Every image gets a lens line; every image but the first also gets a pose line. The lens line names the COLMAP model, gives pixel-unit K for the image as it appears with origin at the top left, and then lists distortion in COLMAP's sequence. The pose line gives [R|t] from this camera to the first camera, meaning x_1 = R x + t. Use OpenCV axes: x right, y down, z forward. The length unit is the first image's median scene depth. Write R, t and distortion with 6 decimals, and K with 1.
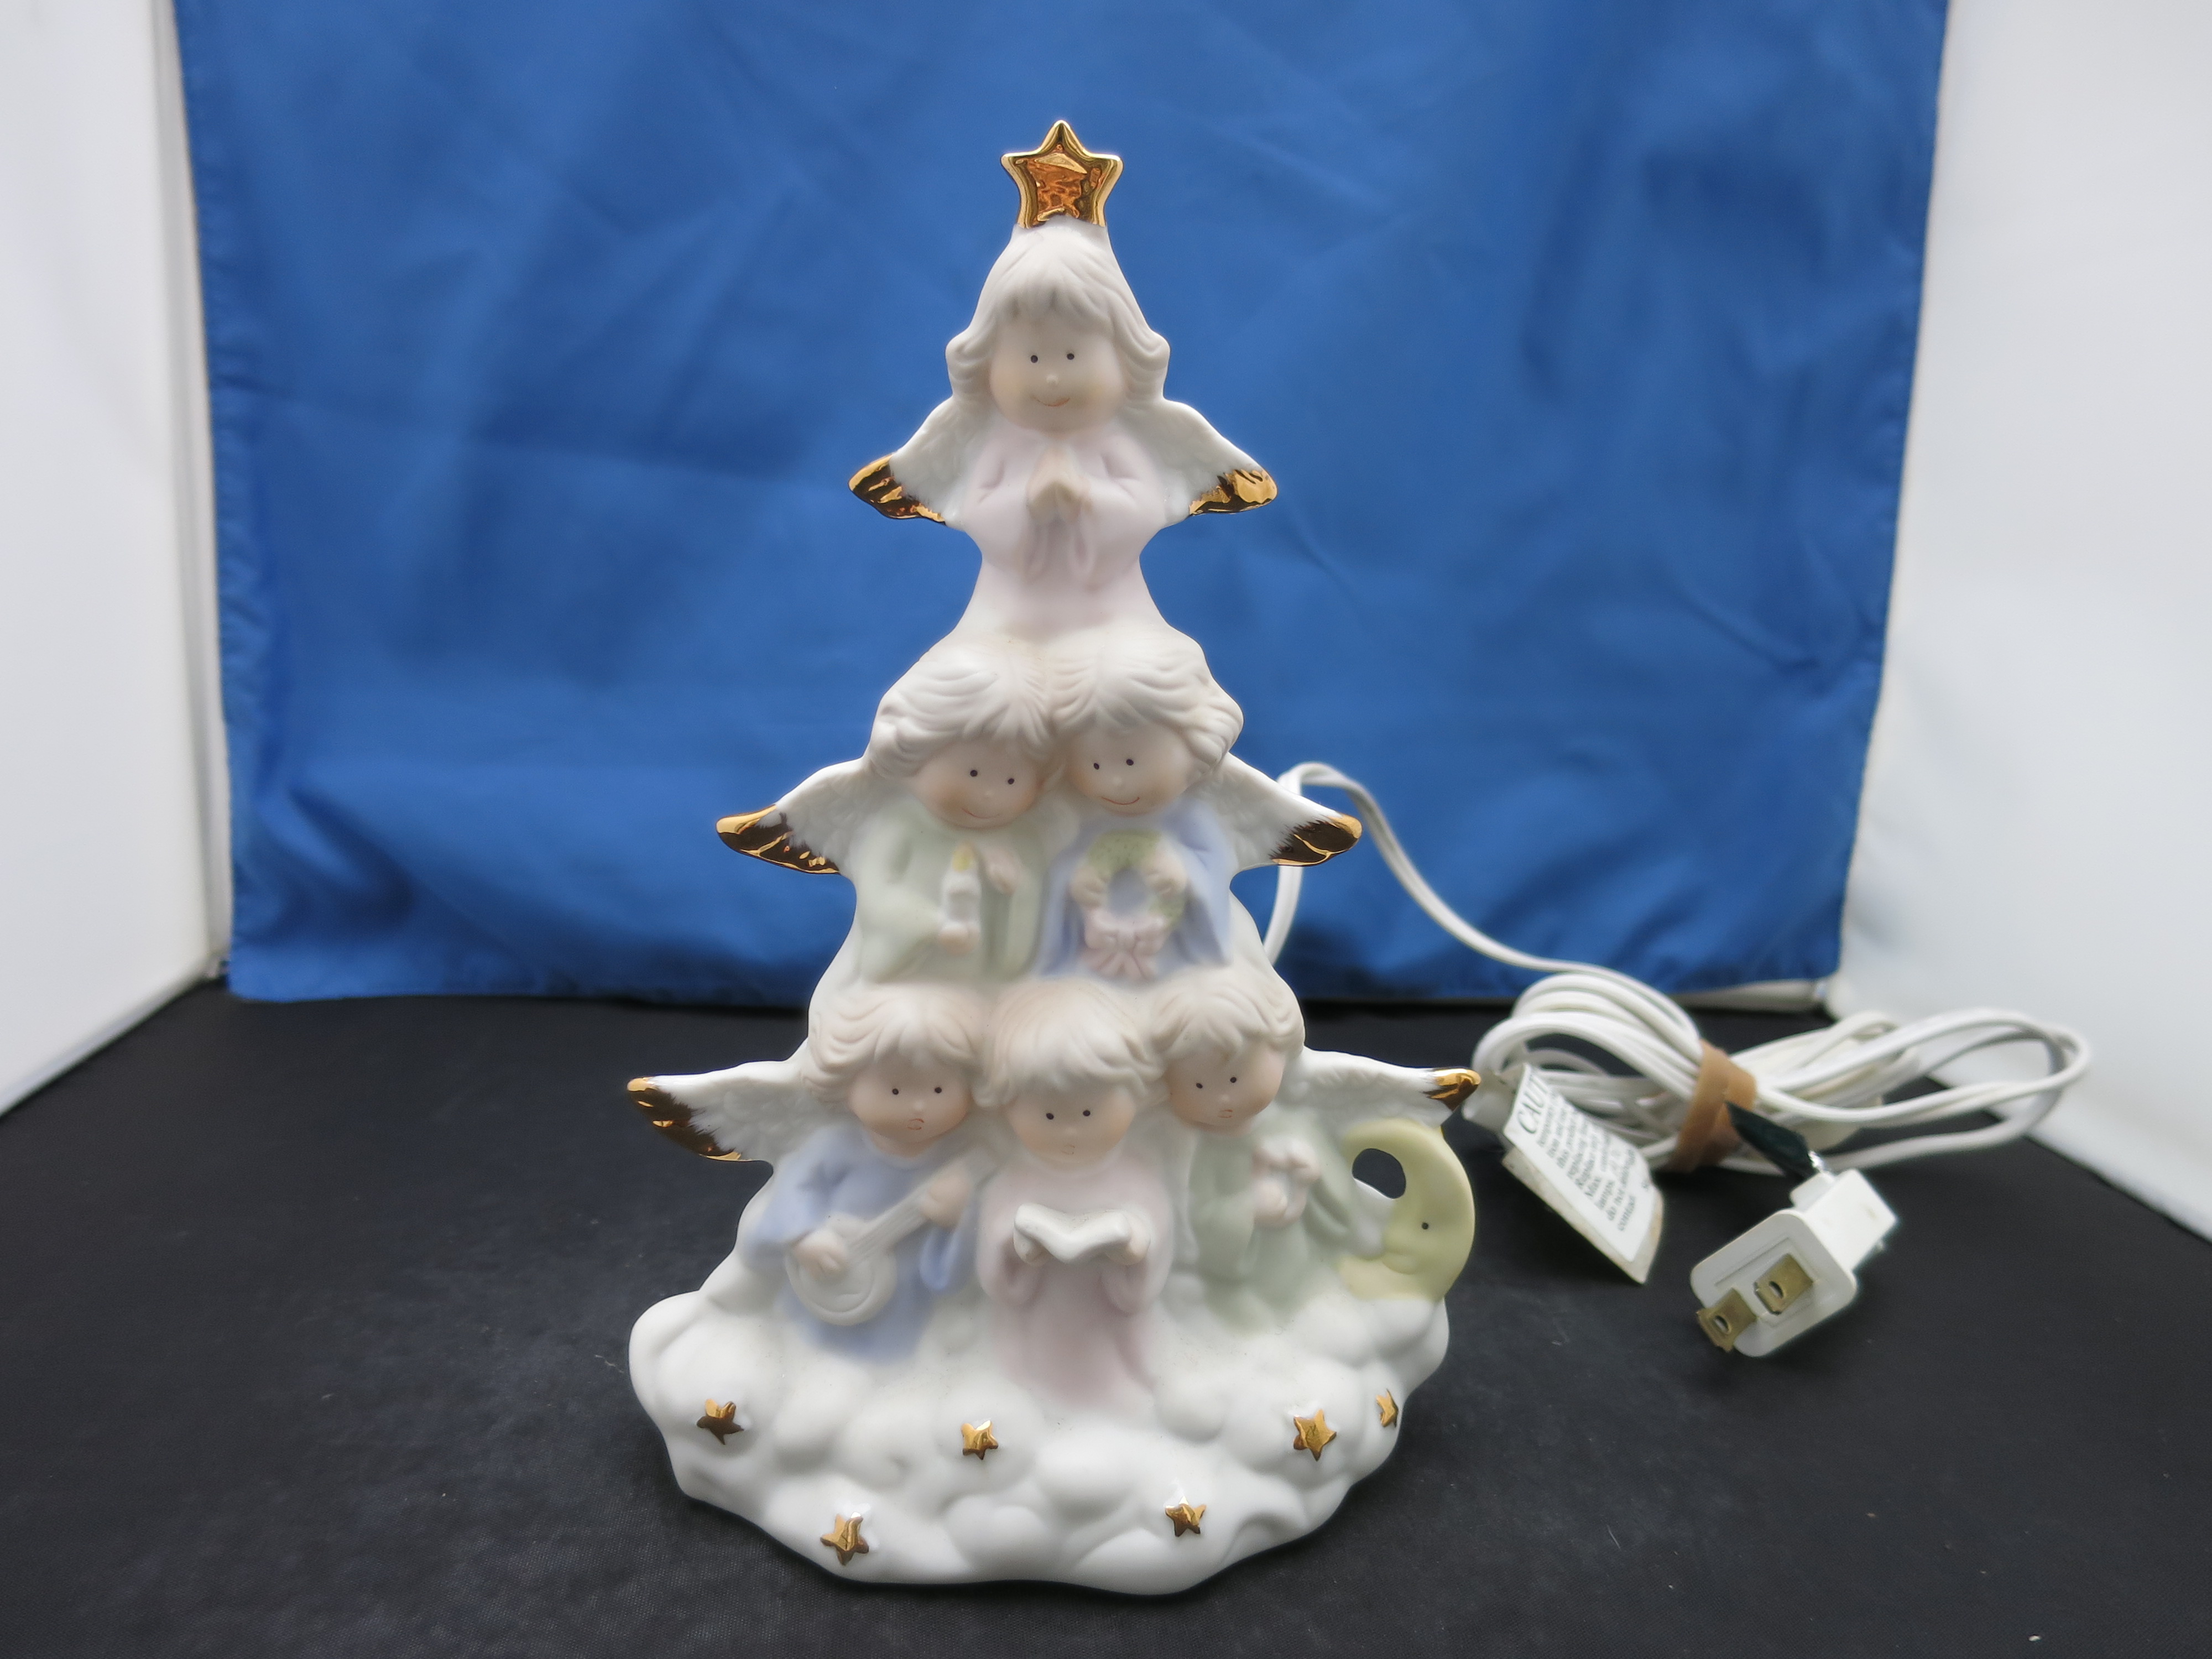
lens RADIAL K [[1632.6, 0, 1111.9], [0, 1632.6, 813.5], [0, 0, 1]] dist [-0.055989, 0.012085]
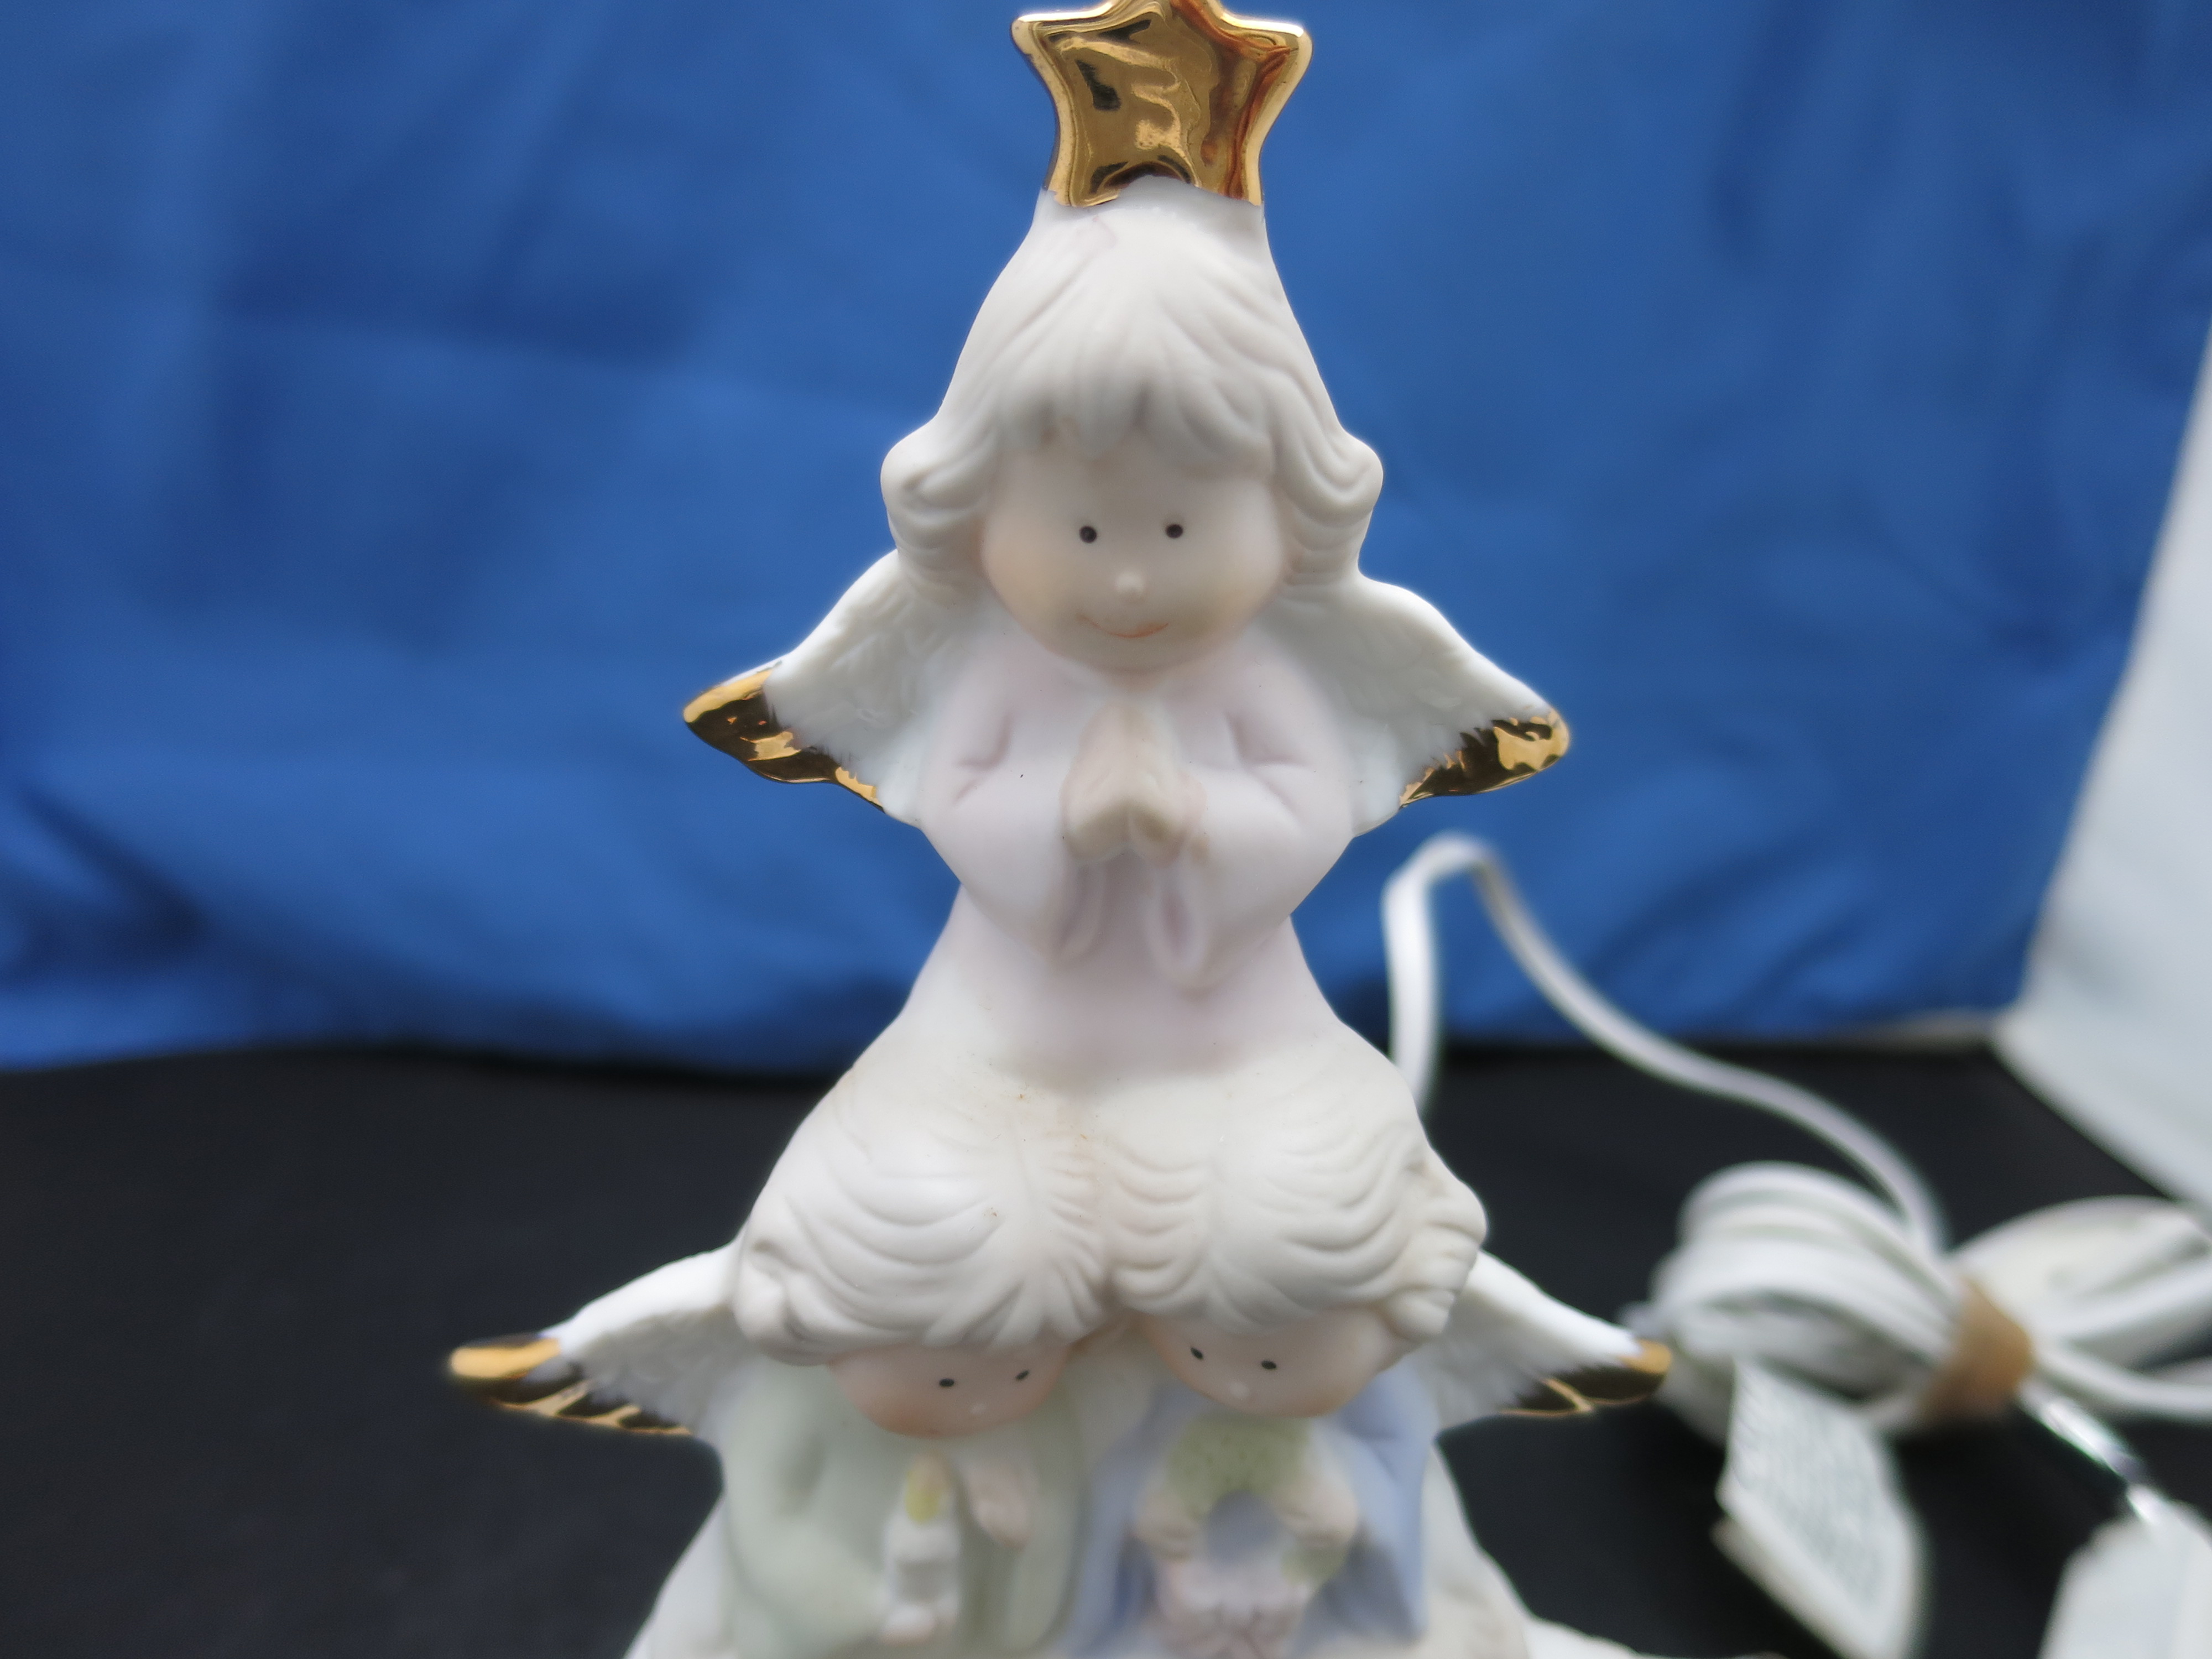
lens RADIAL K [[1632.6, 0, 1103.4], [0, 1632.6, 837.3], [0, 0, 1]] dist [-0.055989, 0.012085]
pose [[0.999715, 0.014499, 0.018974, -0.046312], [-0.017593, 0.984473, 0.174652, -0.252202], [-0.016147, -0.174936, 0.984447, 0.518992]]
